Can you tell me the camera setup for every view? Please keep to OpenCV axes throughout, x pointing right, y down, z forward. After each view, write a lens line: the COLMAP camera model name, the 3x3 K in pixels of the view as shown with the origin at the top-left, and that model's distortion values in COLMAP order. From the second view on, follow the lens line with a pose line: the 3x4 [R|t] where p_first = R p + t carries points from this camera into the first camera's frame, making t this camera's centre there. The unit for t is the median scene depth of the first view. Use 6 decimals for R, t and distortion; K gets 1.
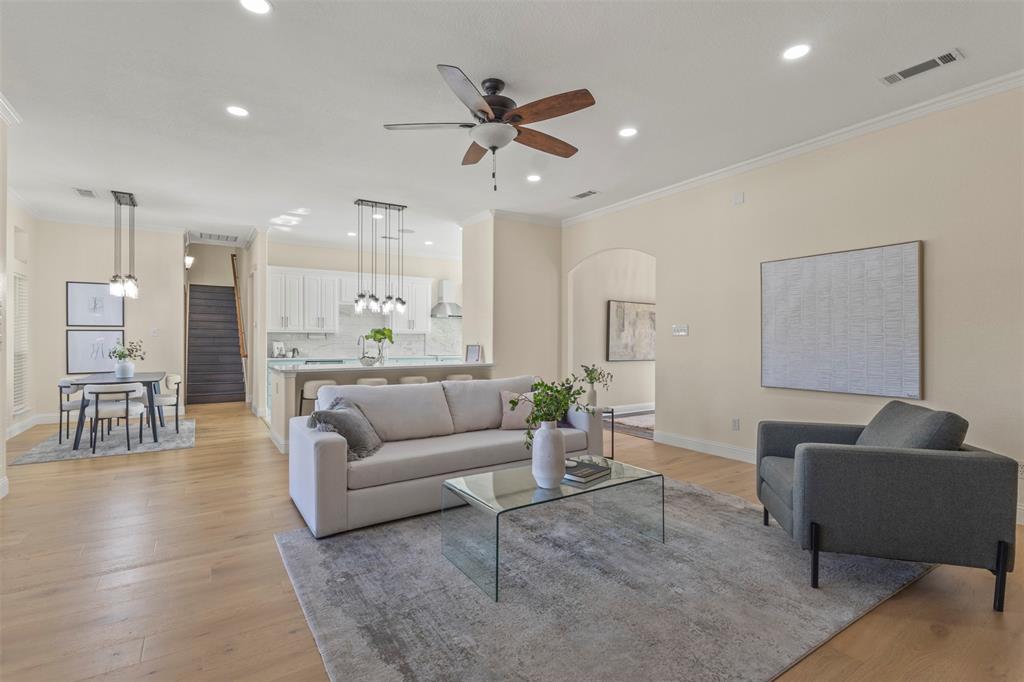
lens RADIAL K [[472.8, 0, 508.4], [0, 472.8, 339.9], [0, 0, 1]] dist [0.001537, -0.000164]
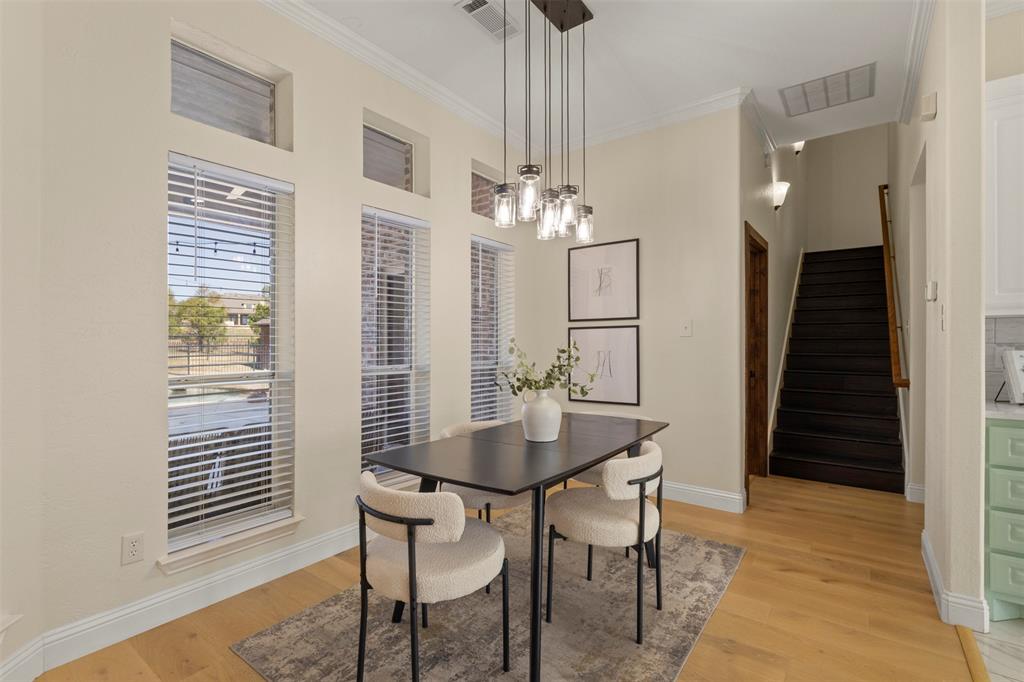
lens RADIAL K [[472.8, 0, 511.6], [0, 472.8, 345.8], [0, 0, 1]] dist [0.001537, -0.000164]
pose [[0.347962, -0.000444, -0.937509, -0.440523], [0.000516, 1.000000, -0.000282, 0.002462], [0.937509, -0.000386, 0.347962, 0.820173]]
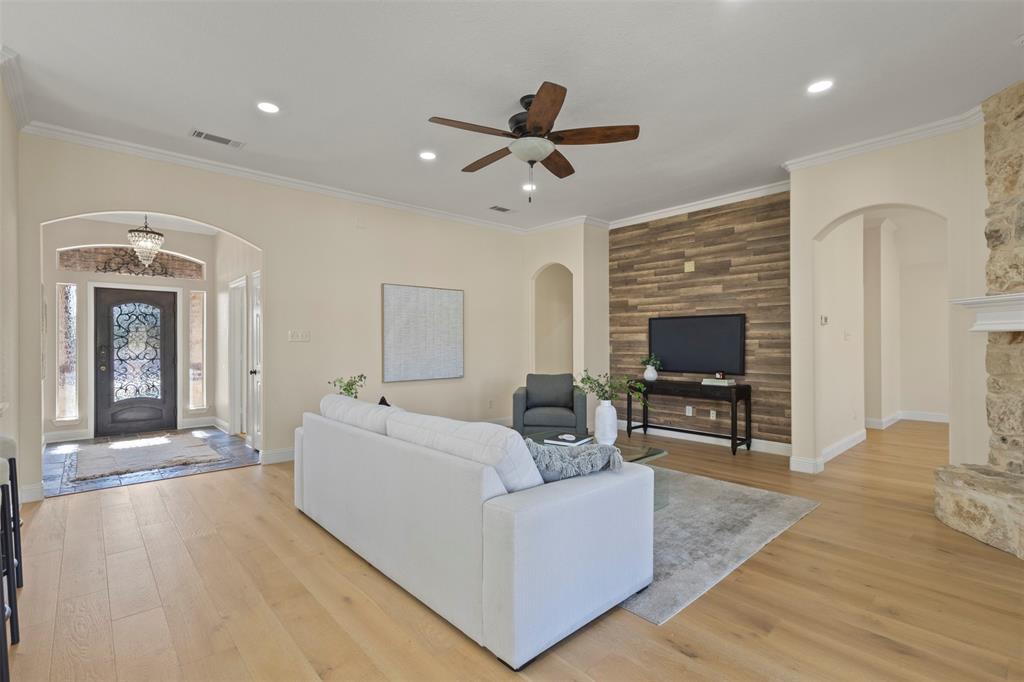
lens RADIAL K [[472.8, 0, 506.4], [0, 472.8, 343.7], [0, 0, 1]] dist [0.001537, -0.000164]
pose [[-0.150806, -0.000592, 0.988563, -0.565446], [0.004492, 0.999989, 0.001284, -0.003280], [-0.988553, 0.004634, -0.150802, 0.651392]]
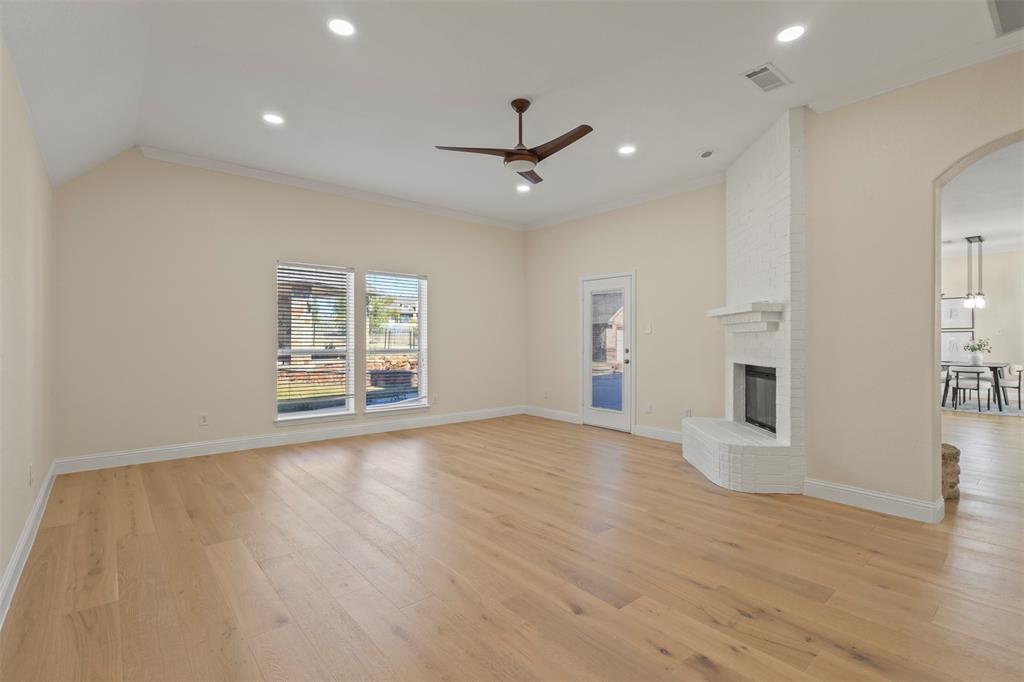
lens RADIAL K [[472.8, 0, 518.3], [0, 472.8, 339.6], [0, 0, 1]] dist [0.001537, -0.000164]
pose [[0.131774, -0.006060, -0.991261, 0.415152], [0.002847, 0.999980, -0.005735, 0.008547], [0.991276, -0.002066, 0.131789, -0.544661]]
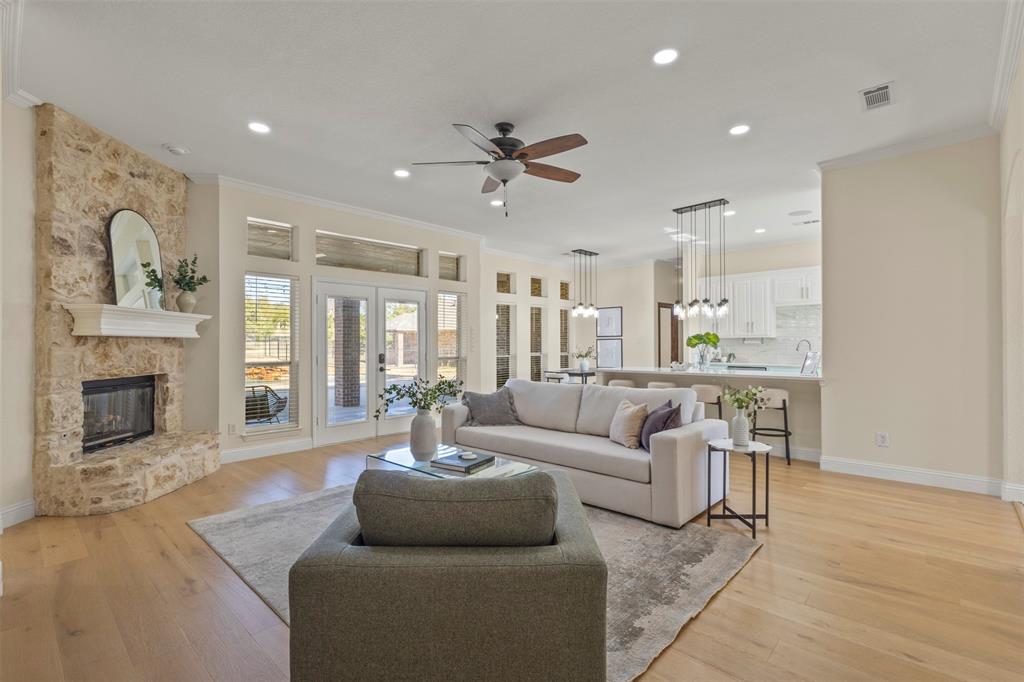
lens RADIAL K [[472.8, 0, 505.2], [0, 472.8, 340.1], [0, 0, 1]] dist [0.001537, -0.000164]
pose [[0.229214, -0.012772, -0.973292, 0.593650], [0.001956, 0.999918, -0.012661, 0.001050], [0.973374, 0.000998, 0.229221, 0.395475]]
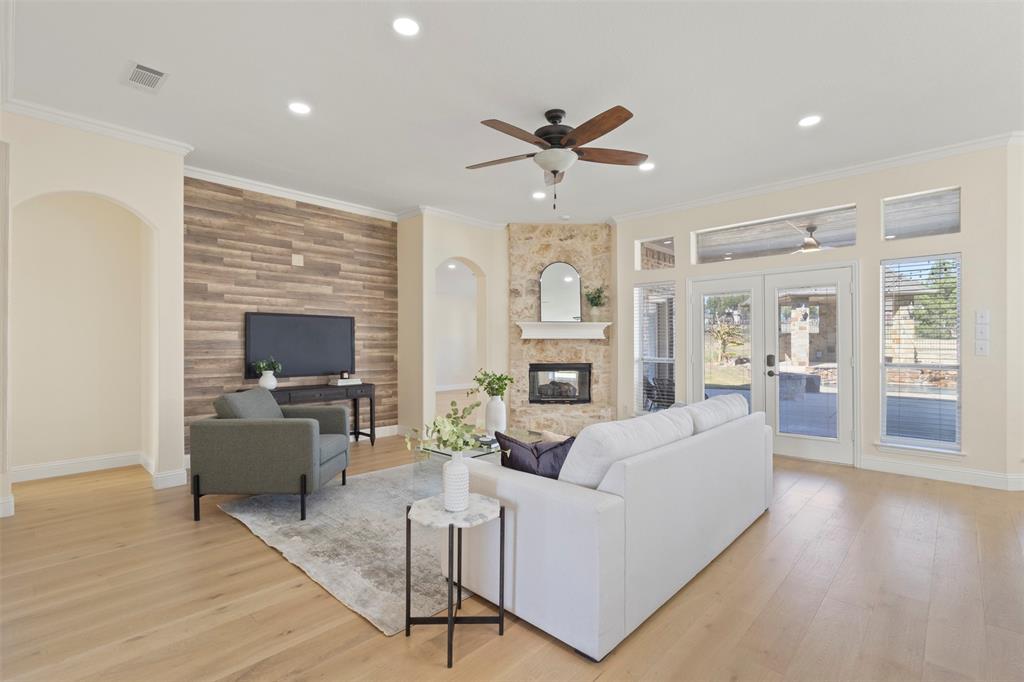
lens RADIAL K [[472.8, 0, 511.8], [0, 472.8, 345.7], [0, 0, 1]] dist [0.001537, -0.000164]
pose [[-0.971949, 0.000329, -0.235193, 0.176162], [-0.000828, 0.999988, 0.004822, -0.002644], [0.235192, 0.004882, -0.971937, 1.102626]]
